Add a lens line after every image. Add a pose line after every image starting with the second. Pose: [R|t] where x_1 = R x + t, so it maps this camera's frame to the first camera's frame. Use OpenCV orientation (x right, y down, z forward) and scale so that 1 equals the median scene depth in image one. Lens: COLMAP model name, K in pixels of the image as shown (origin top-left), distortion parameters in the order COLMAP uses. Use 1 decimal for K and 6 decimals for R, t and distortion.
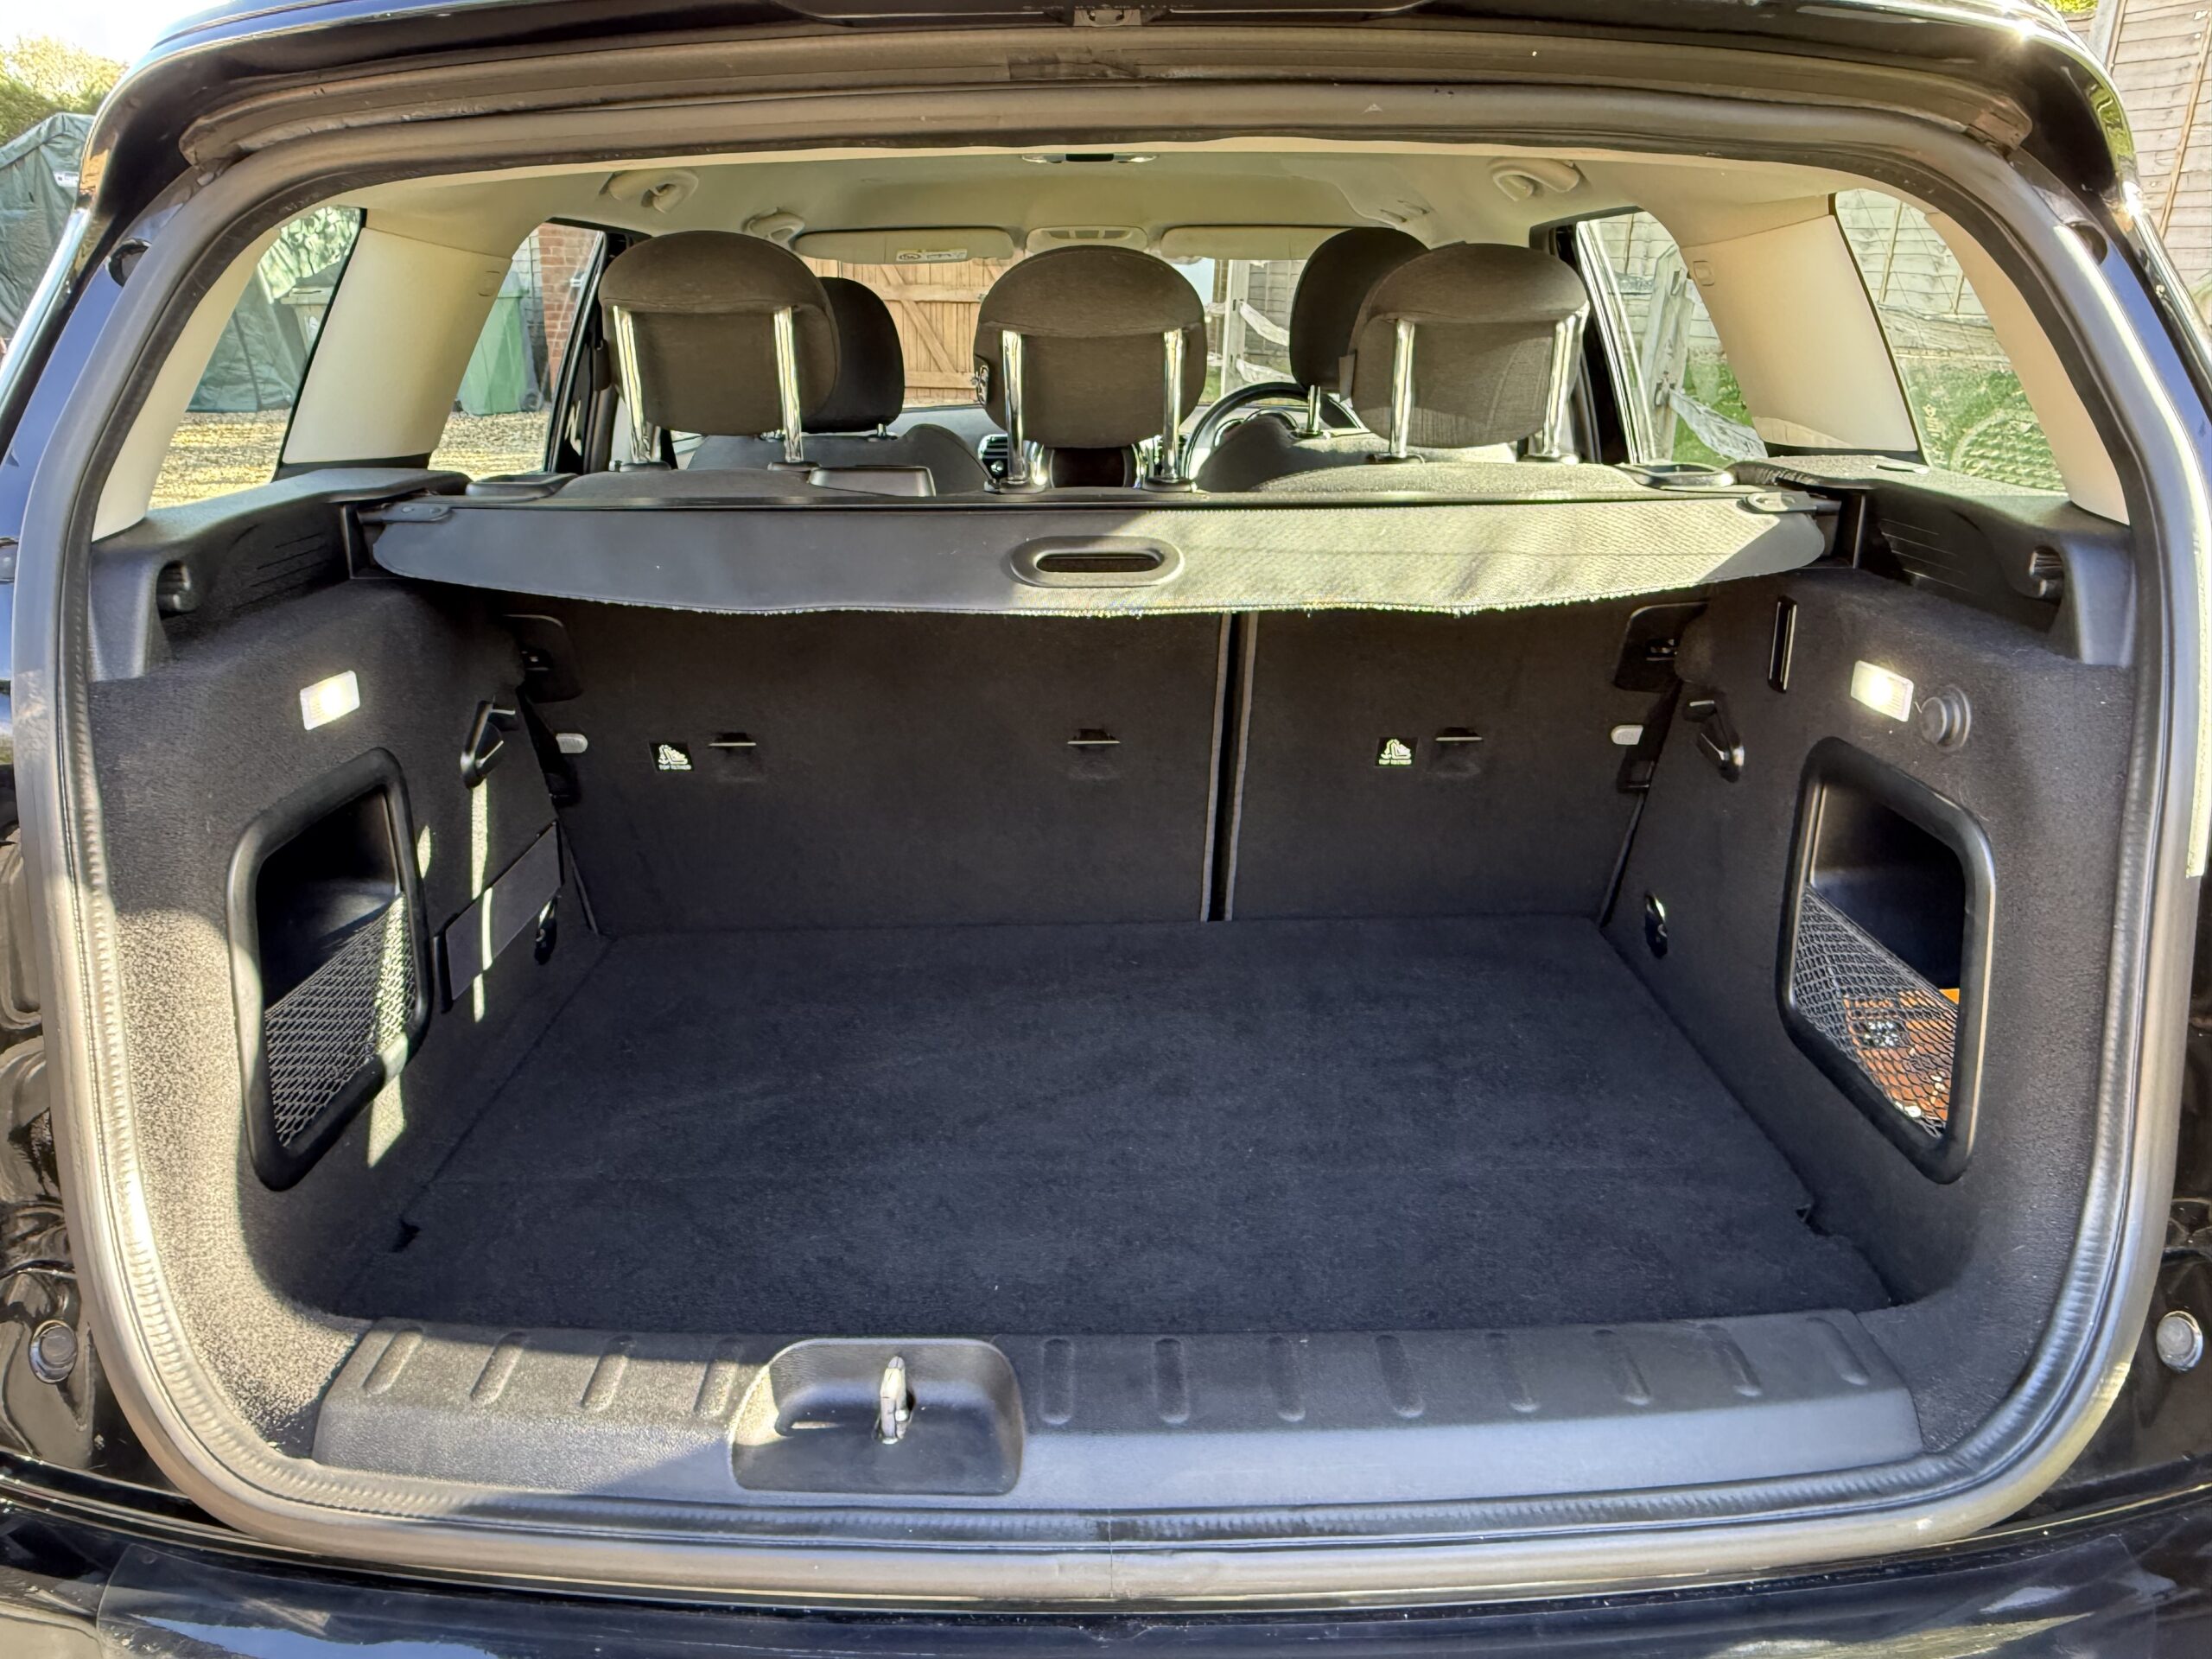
lens RADIAL K [[1541.7, 0, 1097.1], [0, 1541.7, 841.9], [0, 0, 1]] dist [-0.004807, -0.002687]
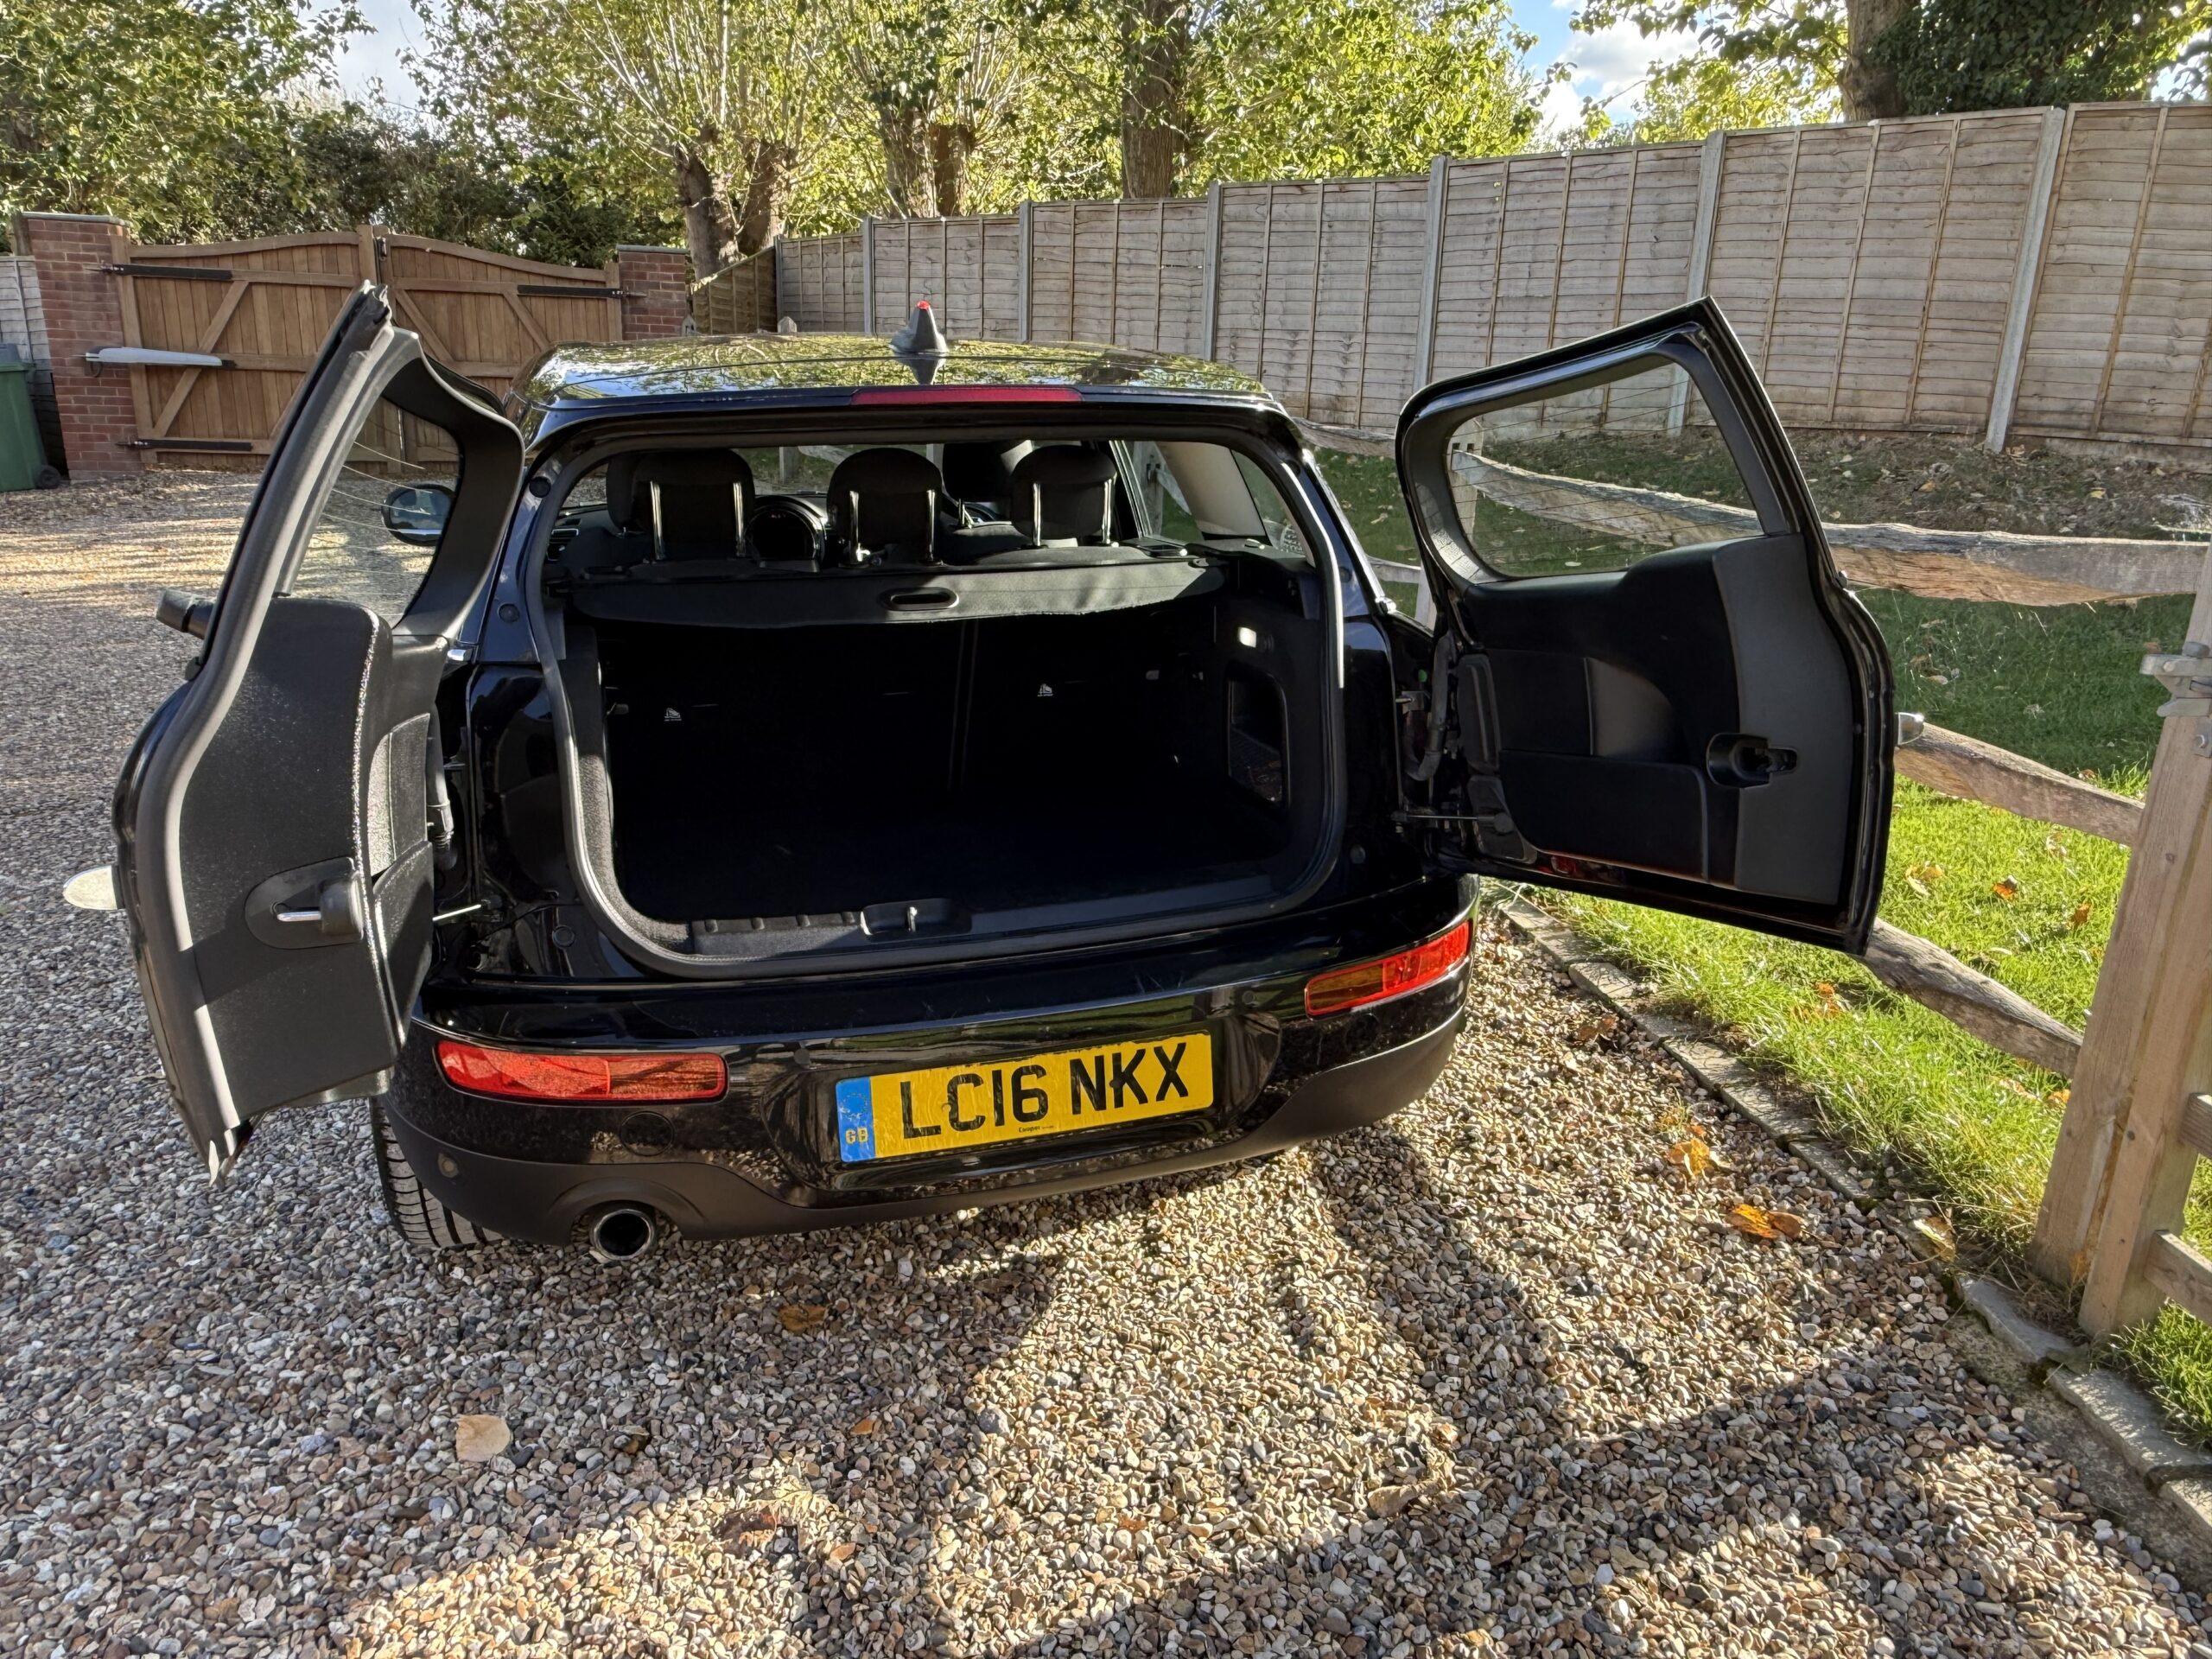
lens RADIAL K [[1541.7, 0, 1097.1], [0, 1541.7, 841.9], [0, 0, 1]] dist [-0.004807, -0.002687]
pose [[0.952584, -0.084380, 0.292343, -0.433335], [0.094802, 0.995261, -0.021641, 0.236699], [-0.289131, 0.048329, 0.956069, -1.168906]]
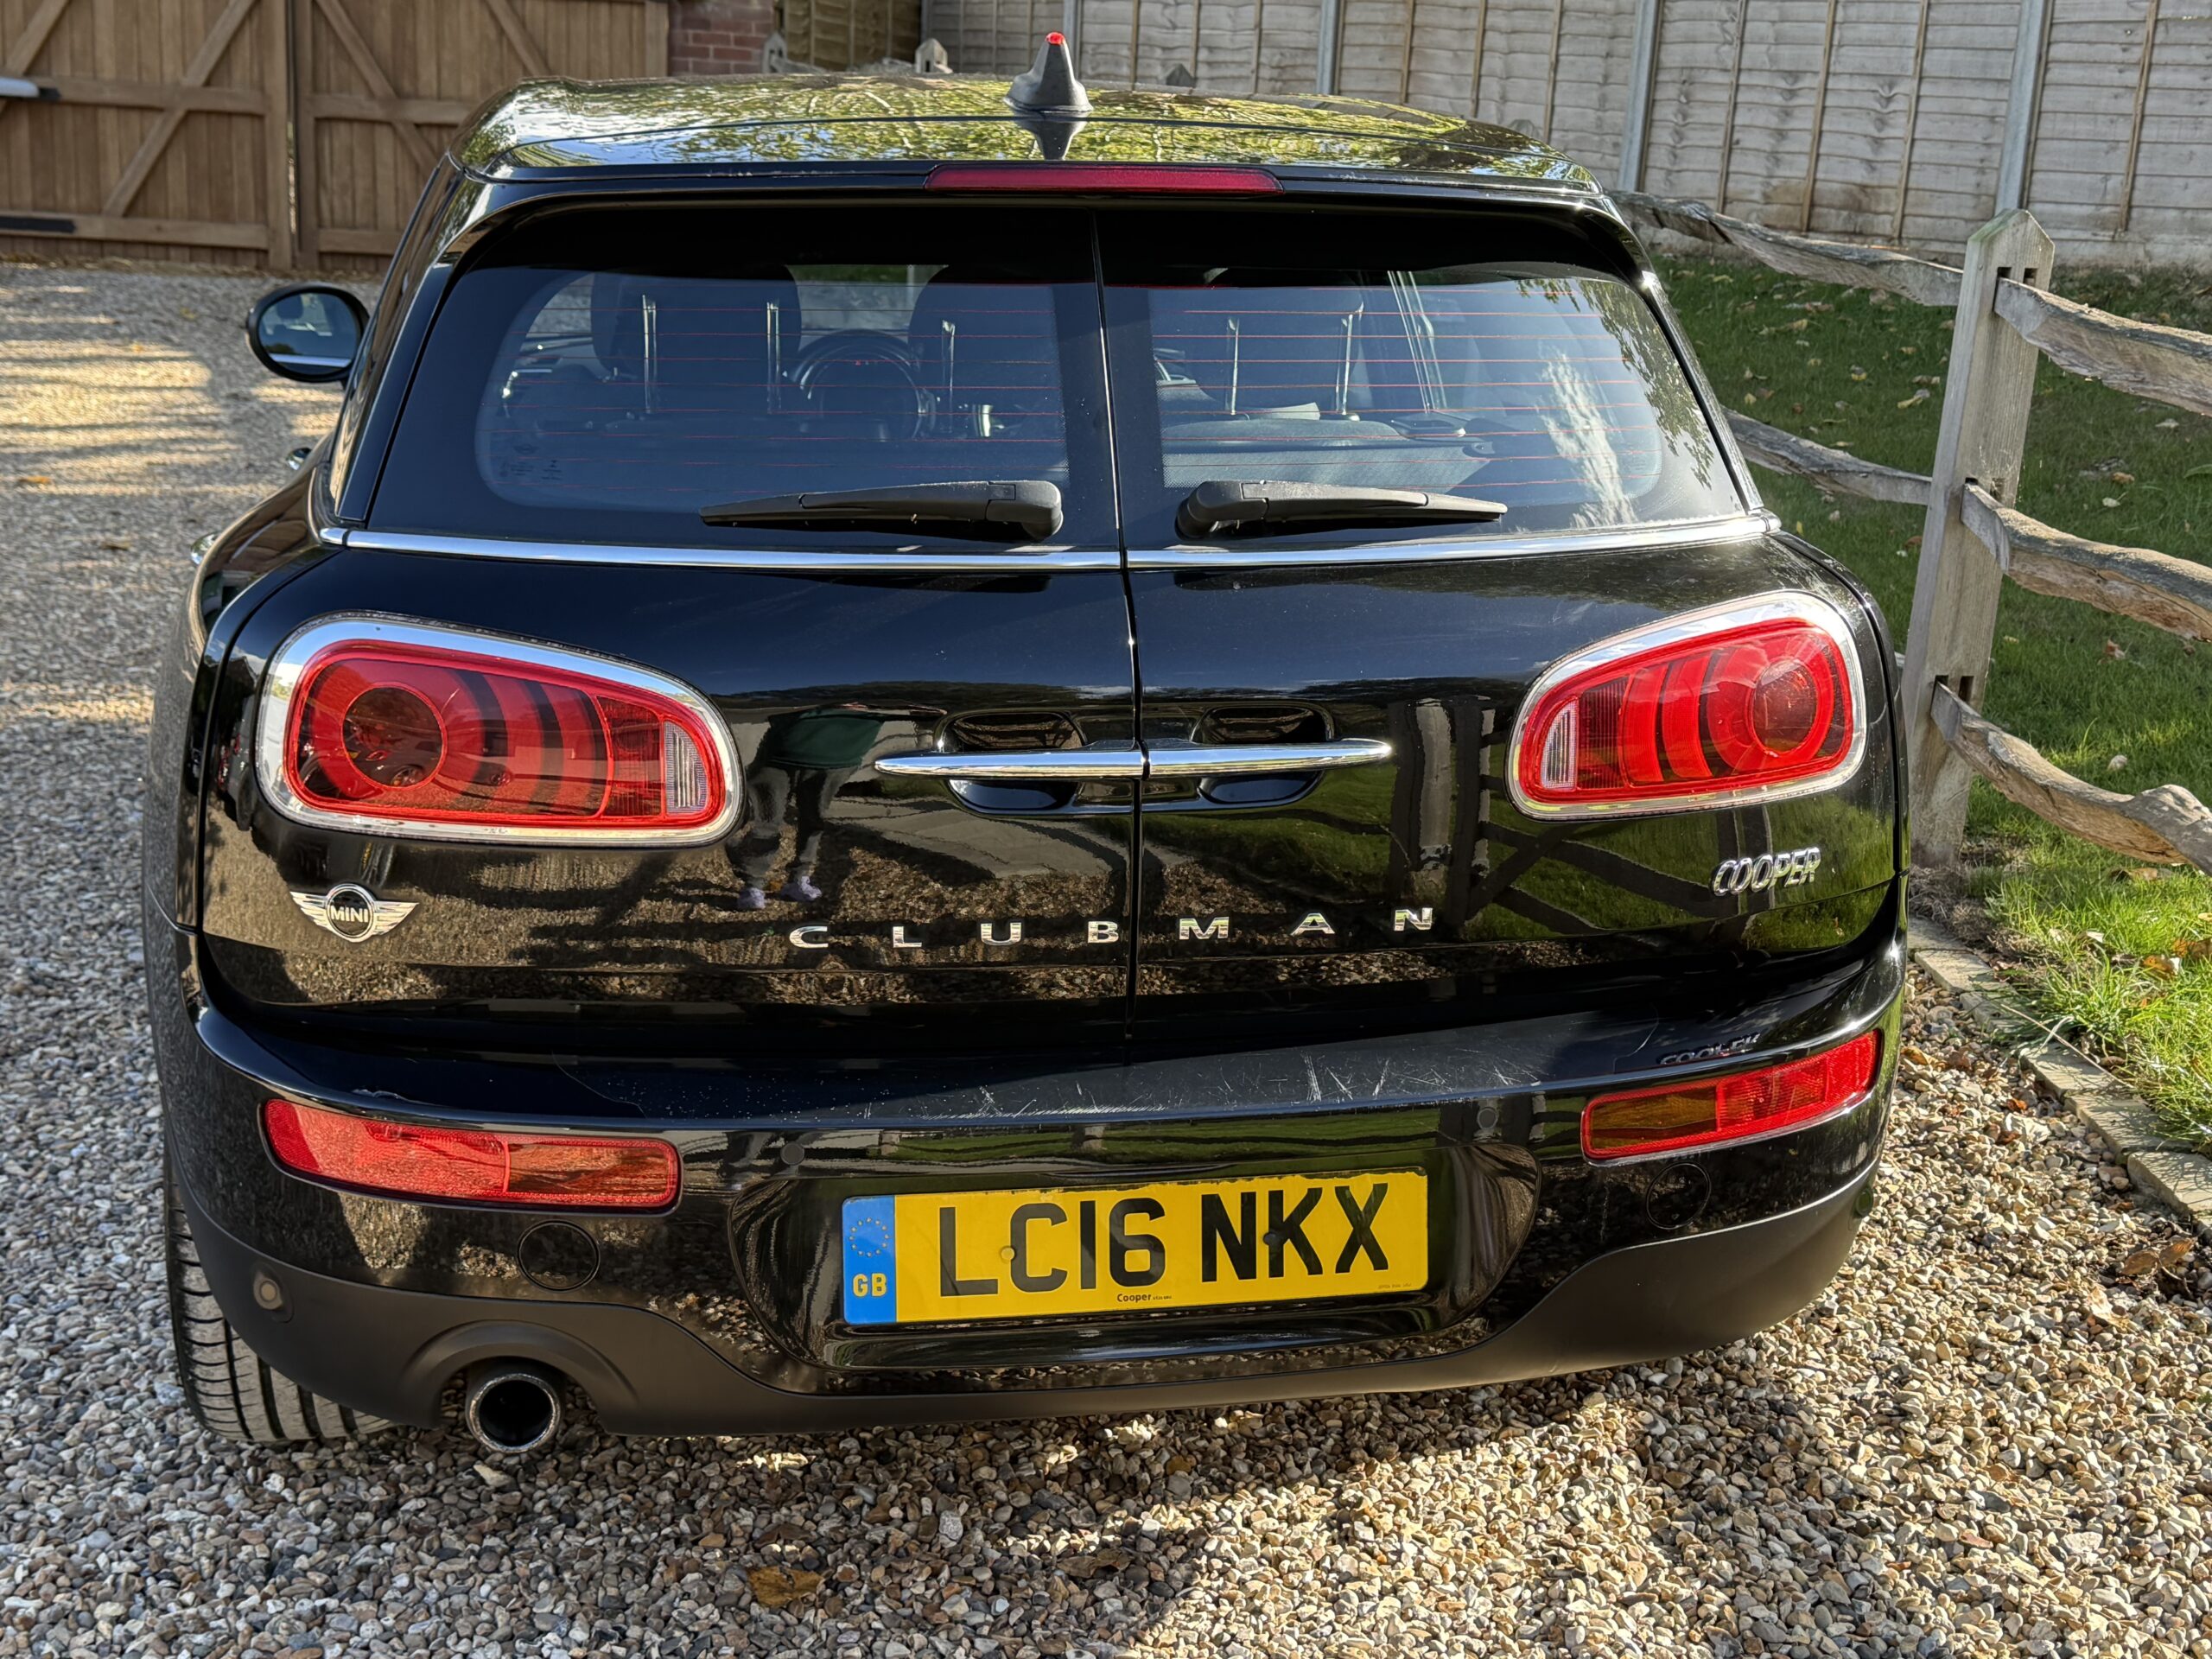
lens RADIAL K [[2647.1, 0, 1106.0], [0, 2647.1, 829.5], [0, 0, 1]] dist [0.205413, -0.504770]
pose [[0.984382, -0.021363, 0.174745, -0.374219], [0.034449, 0.996795, -0.072204, 0.319381], [-0.172643, 0.077096, 0.981963, -1.434891]]
